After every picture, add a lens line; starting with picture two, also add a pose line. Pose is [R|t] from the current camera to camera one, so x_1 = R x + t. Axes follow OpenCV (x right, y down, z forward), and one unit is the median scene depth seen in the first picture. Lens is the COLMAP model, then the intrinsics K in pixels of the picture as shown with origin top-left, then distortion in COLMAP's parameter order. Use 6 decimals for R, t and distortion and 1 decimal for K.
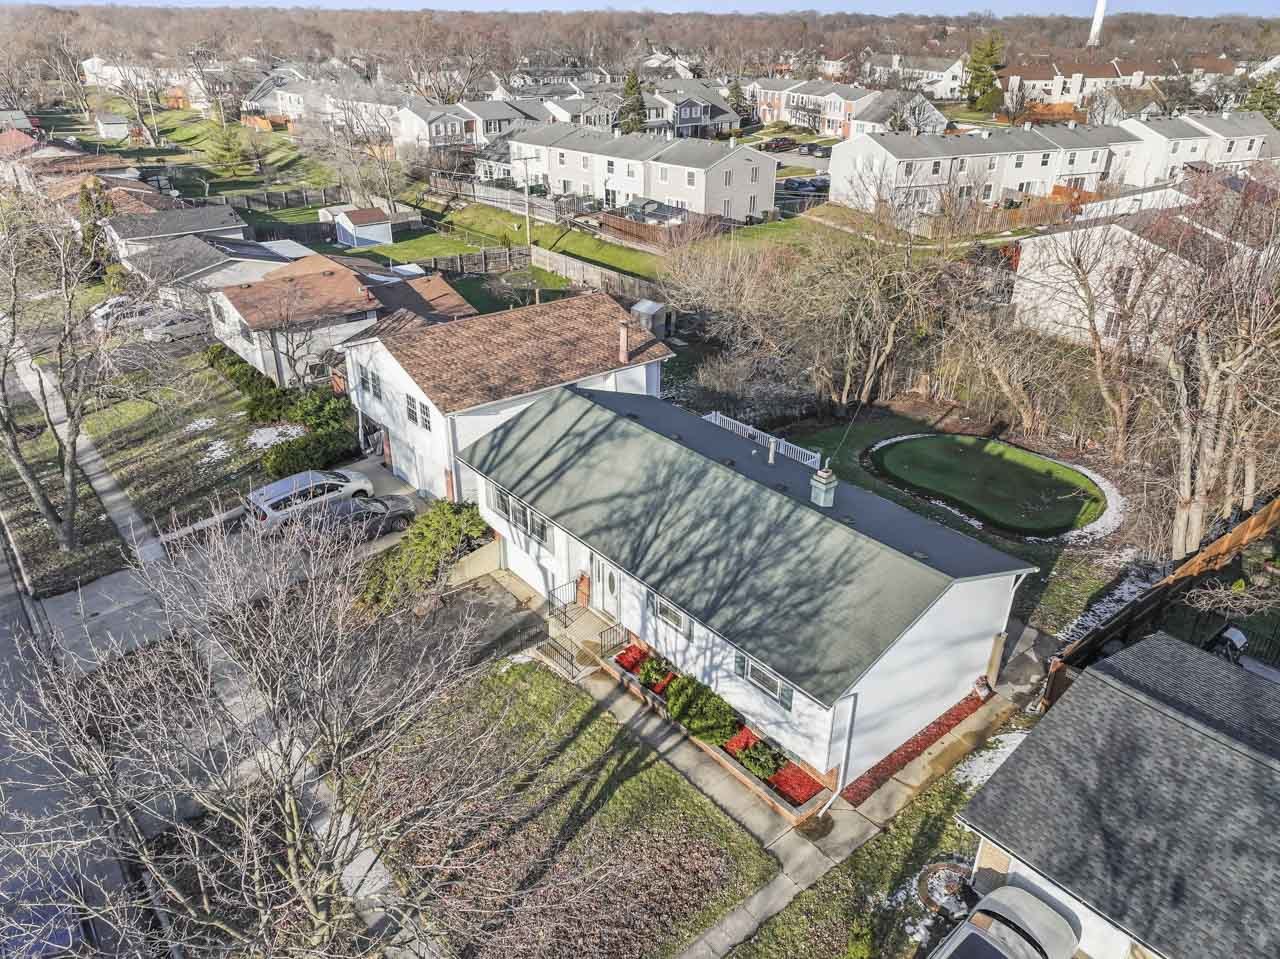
lens RADIAL K [[894.8, 0, 649.2], [0, 894.8, 479.0], [0, 0, 1]] dist [0.006259, 0.001468]
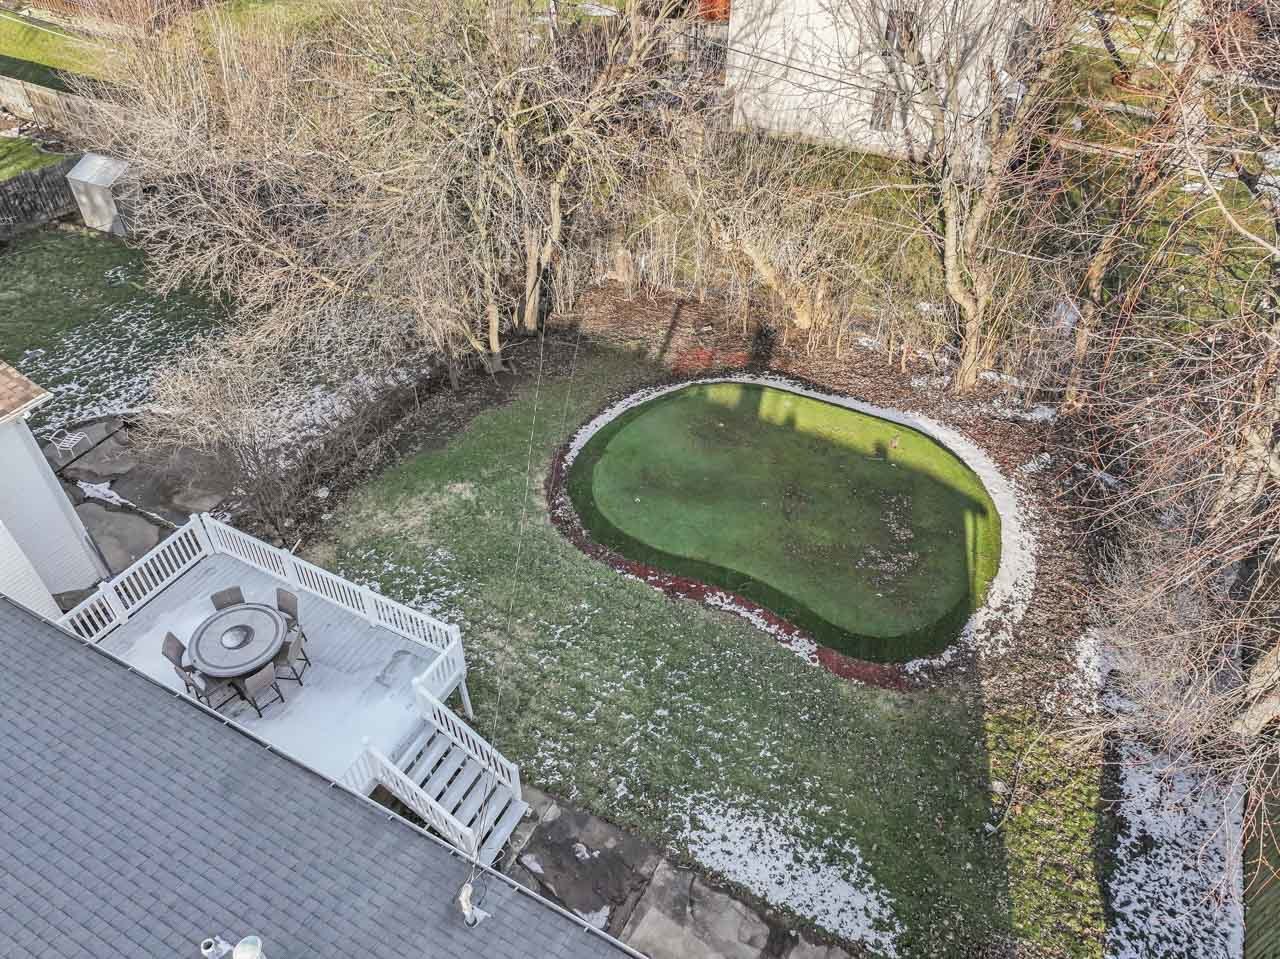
lens RADIAL K [[881.3, 0, 646.8], [0, 881.3, 485.8], [0, 0, 1]] dist [-0.002361, -0.003176]
pose [[0.926810, -0.254121, 0.276489, 0.154249], [0.170610, 0.940825, 0.292815, -0.168469], [-0.334538, -0.224212, 0.915321, 0.538317]]
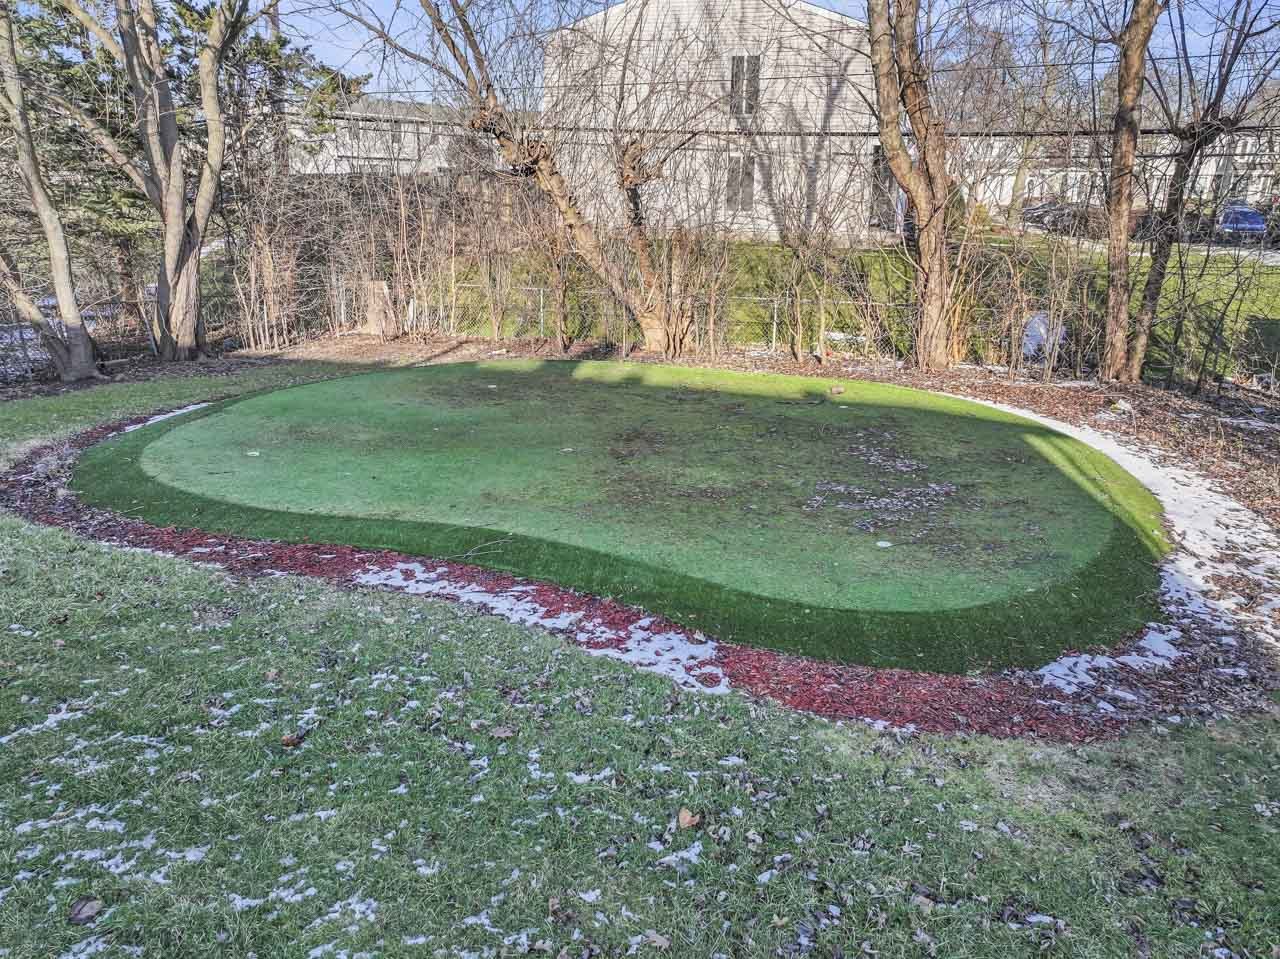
lens RADIAL K [[894.8, 0, 649.2], [0, 894.8, 479.0], [0, 0, 1]] dist [0.006259, 0.001468]
pose [[0.868611, -0.149184, 0.472504, 0.267291], [0.217752, 0.971509, -0.093562, 0.031402], [-0.445084, 0.184158, 0.876348, 0.777946]]
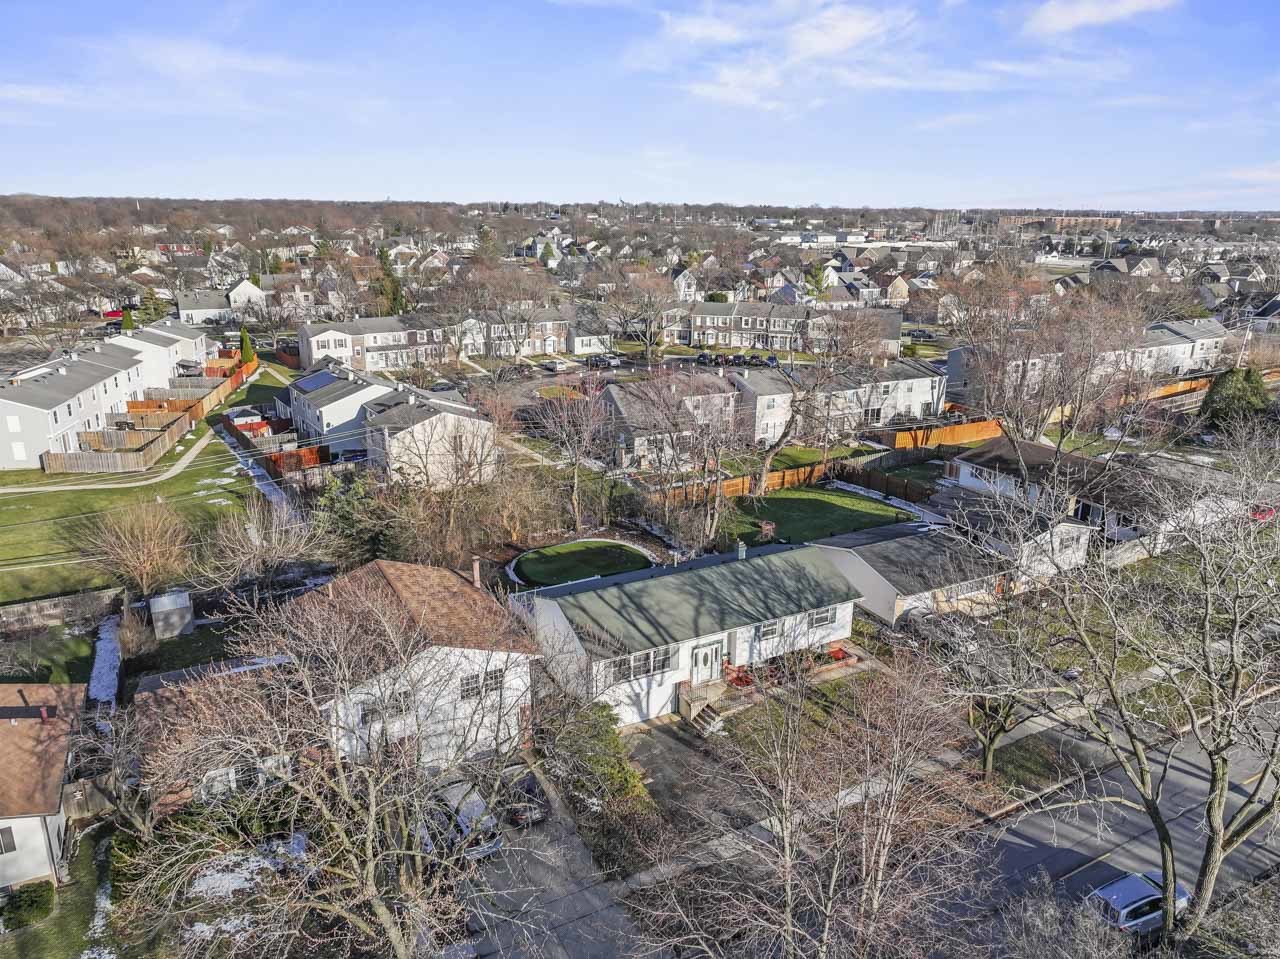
lens RADIAL K [[881.3, 0, 646.8], [0, 881.3, 485.8], [0, 0, 1]] dist [-0.002361, -0.003176]
pose [[0.203711, -0.298655, 0.932366, -1.064773], [0.434391, 0.881035, 0.187303, -0.373582], [-0.877386, 0.366855, 0.309209, 0.325412]]
